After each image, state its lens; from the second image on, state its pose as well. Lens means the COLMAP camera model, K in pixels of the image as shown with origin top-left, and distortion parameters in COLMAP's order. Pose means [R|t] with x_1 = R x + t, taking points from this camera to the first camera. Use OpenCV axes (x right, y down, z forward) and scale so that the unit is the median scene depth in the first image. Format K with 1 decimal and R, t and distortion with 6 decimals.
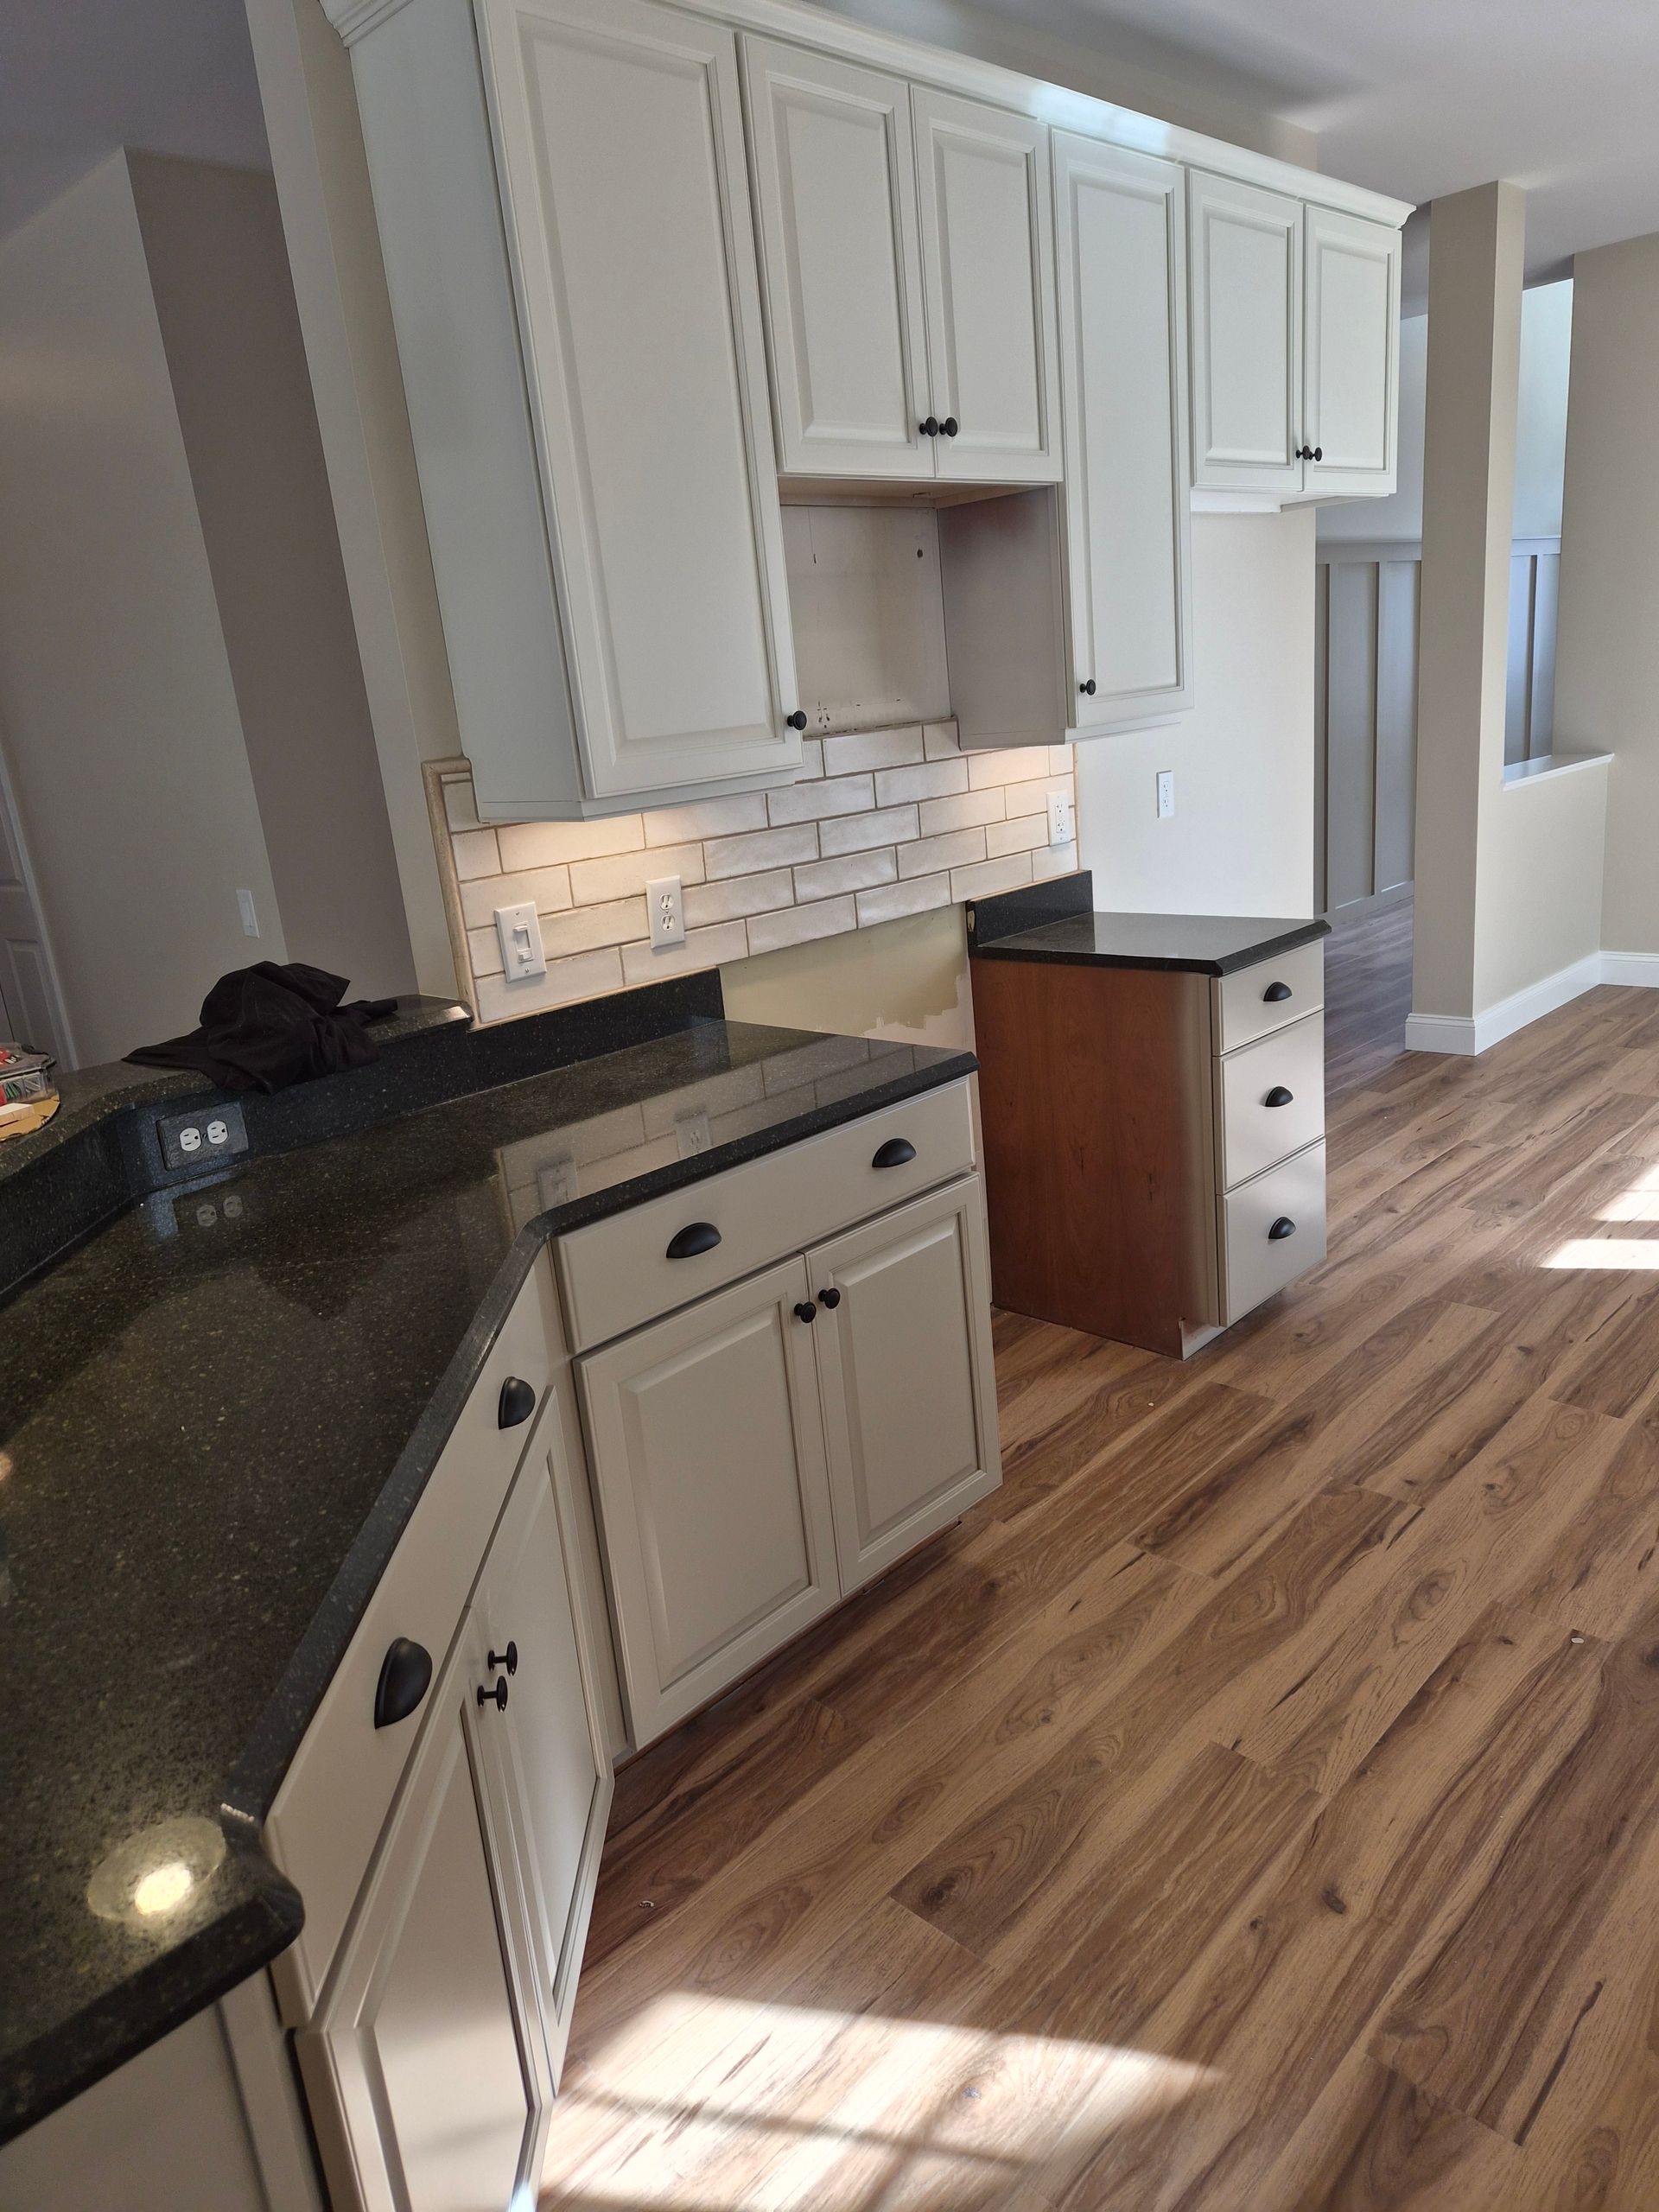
lens RADIAL K [[1474.2, 0, 824.2], [0, 1474.2, 1090.4], [0, 0, 1]] dist [0.071637, -0.056107]
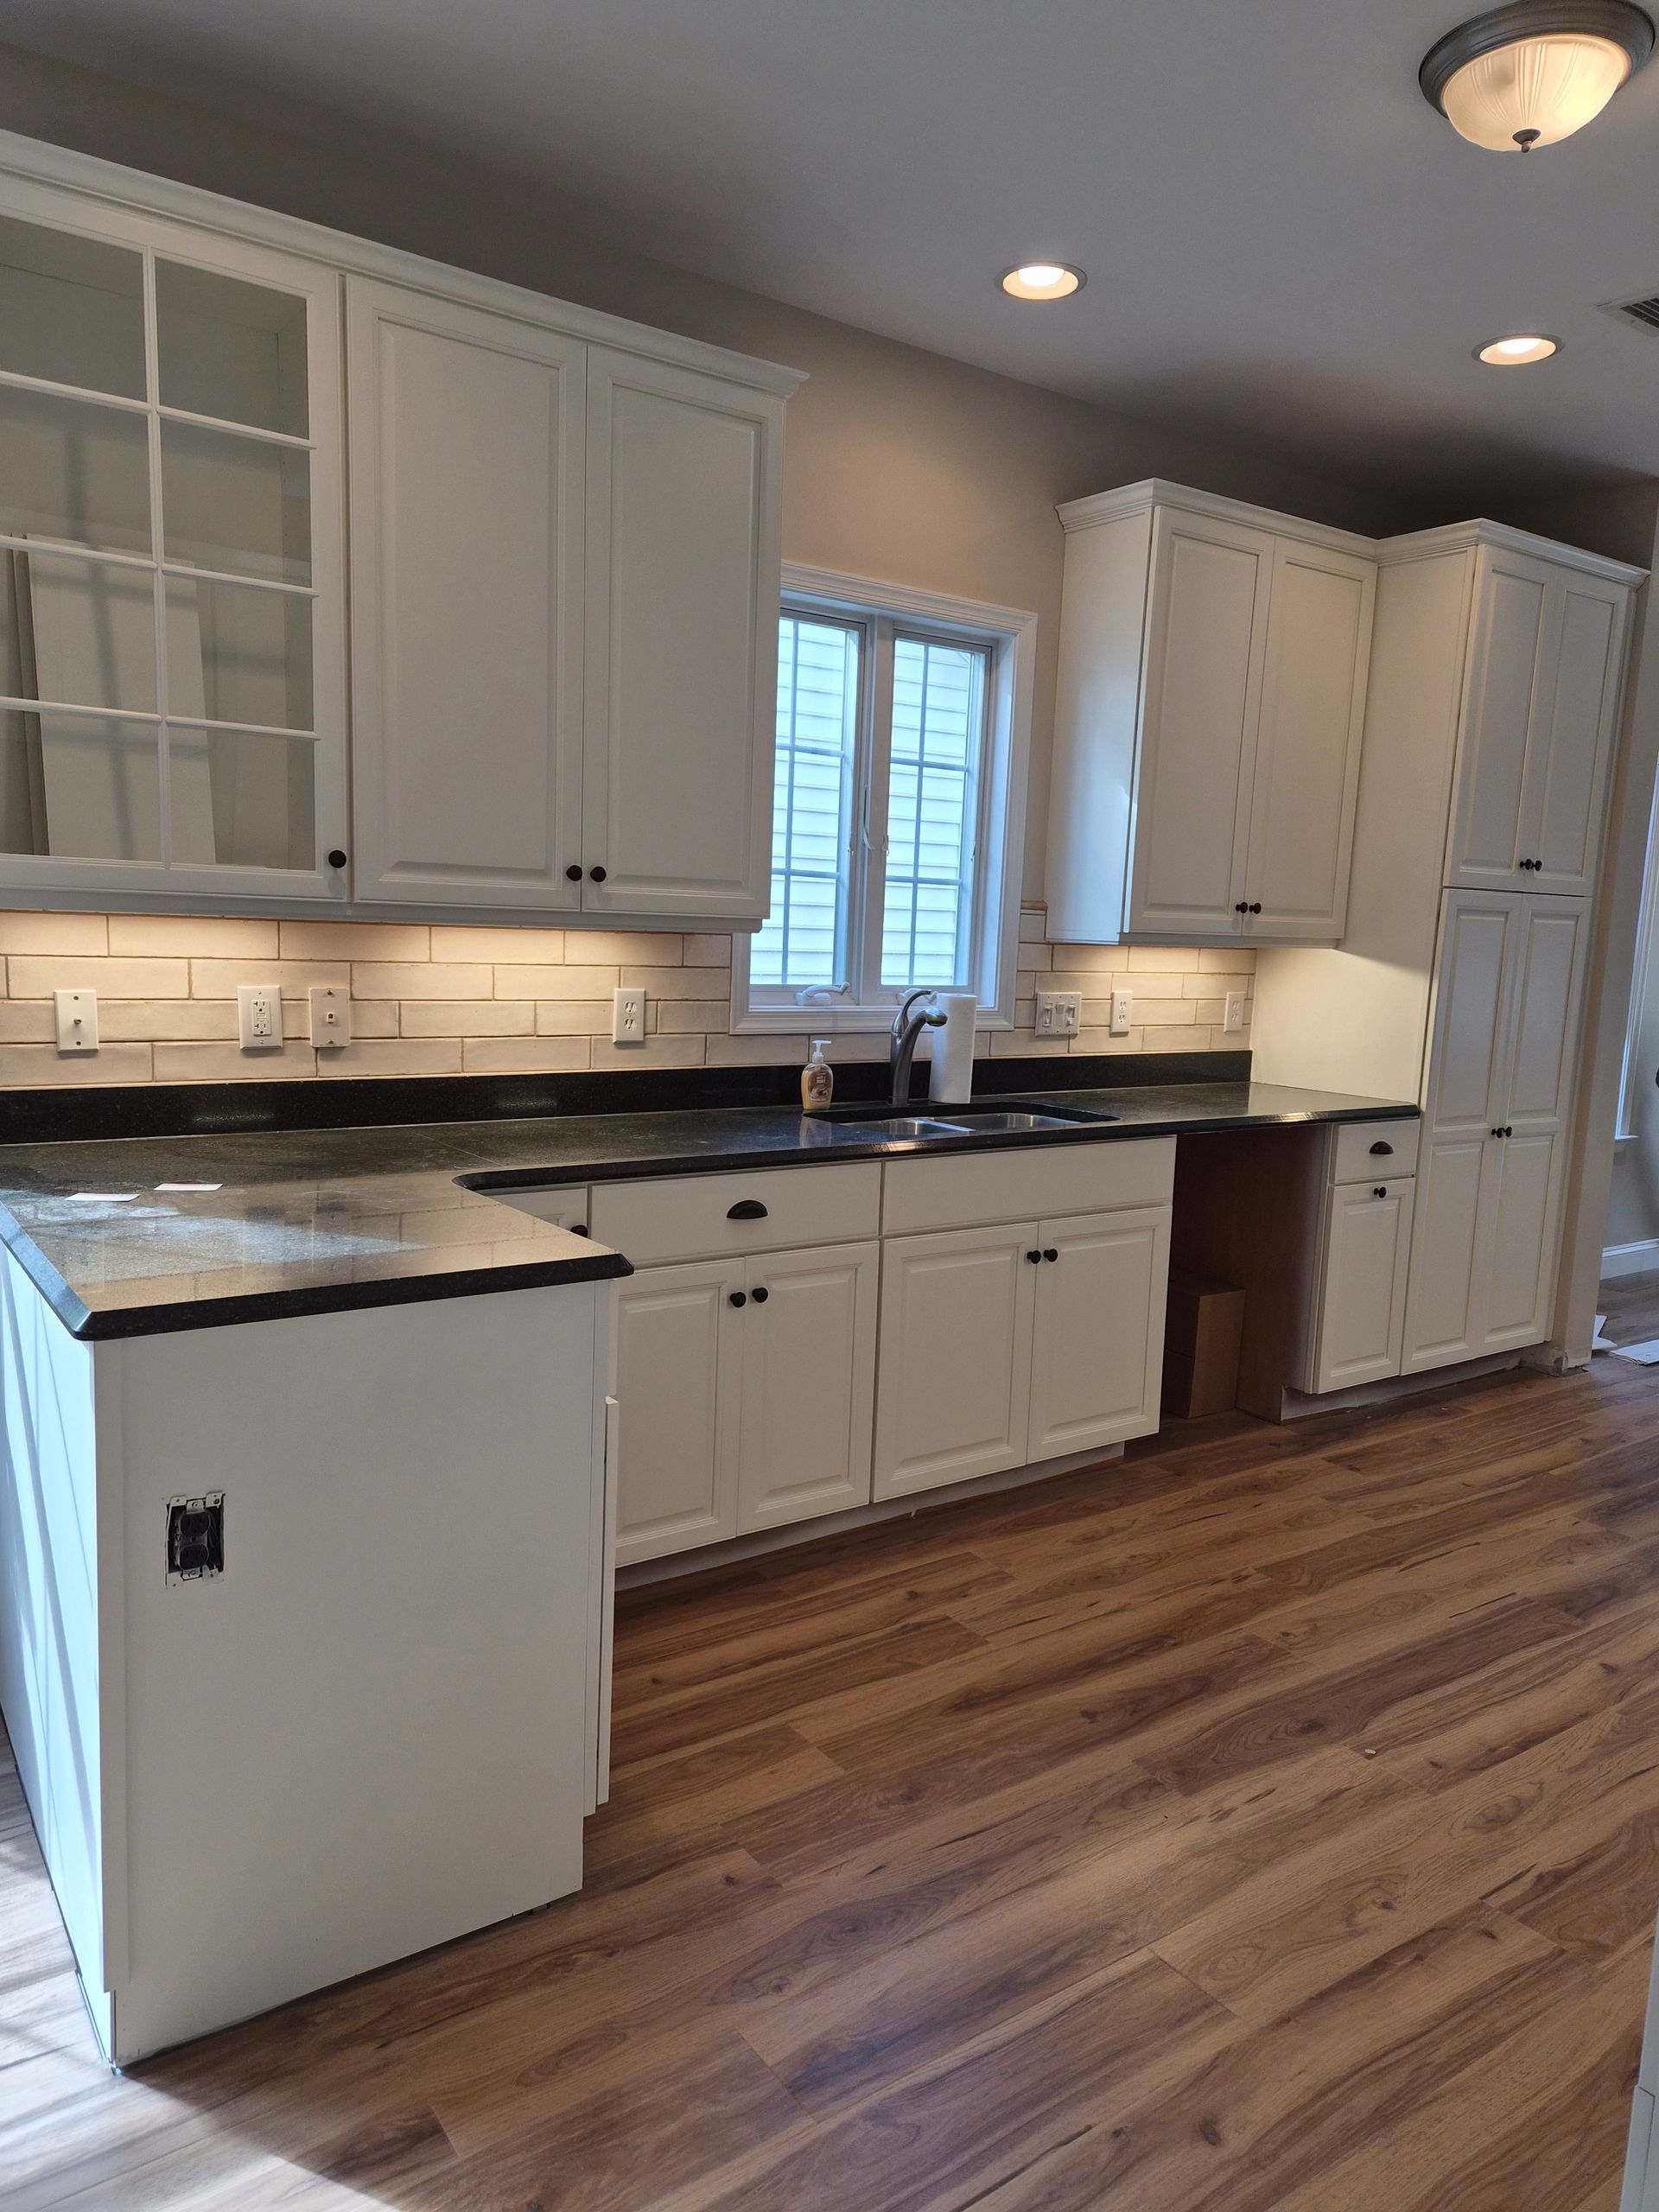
lens RADIAL K [[1474.2, 0, 814.8], [0, 1474.2, 1117.8], [0, 0, 1]] dist [0.071637, -0.056107]
pose [[-0.982285, 0.026092, 0.185565, 0.629337], [0.095332, 0.922119, 0.374979, -0.486318], [-0.161329, 0.386026, -0.908271, 1.737939]]
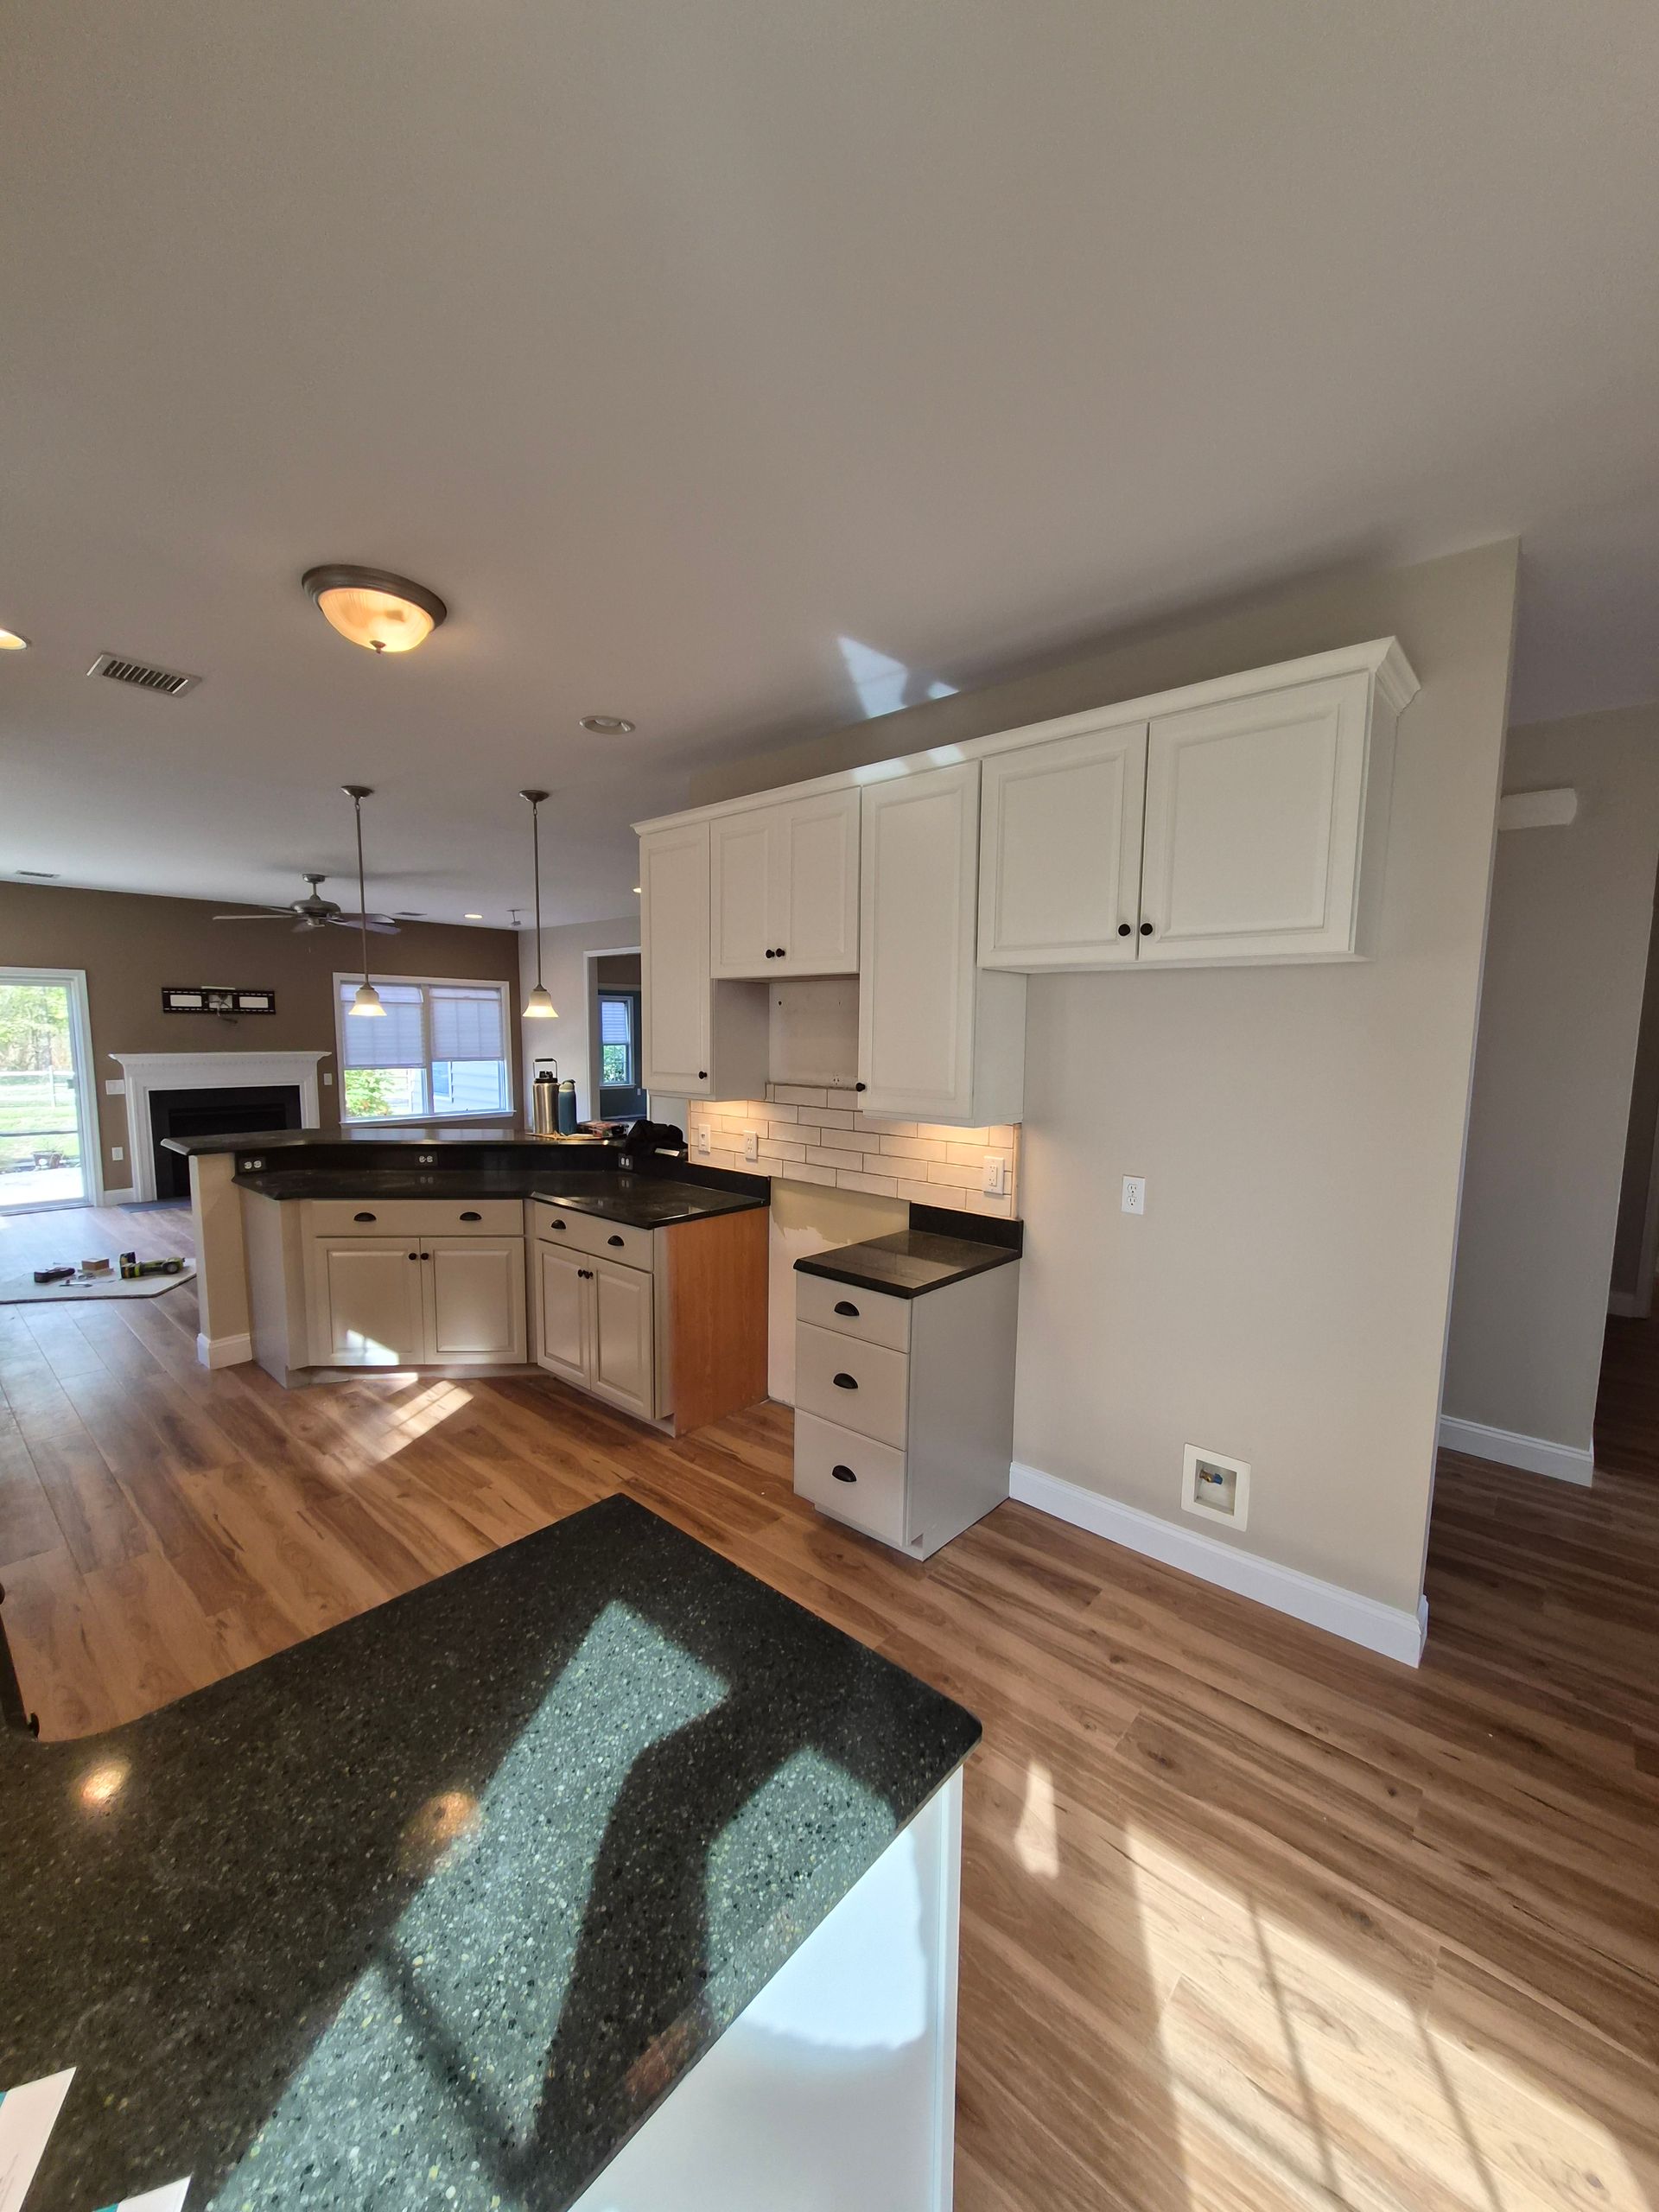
lens RADIAL K [[870.0, 0, 839.6], [0, 870.0, 1127.6], [0, 0, 1]] dist [0.000023, 0.000907]
pose [[0.045697, 0.203237, -0.978063, 1.373770], [-0.281042, 0.942155, 0.182645, -0.482224], [0.958607, 0.266530, 0.100171, 1.073422]]
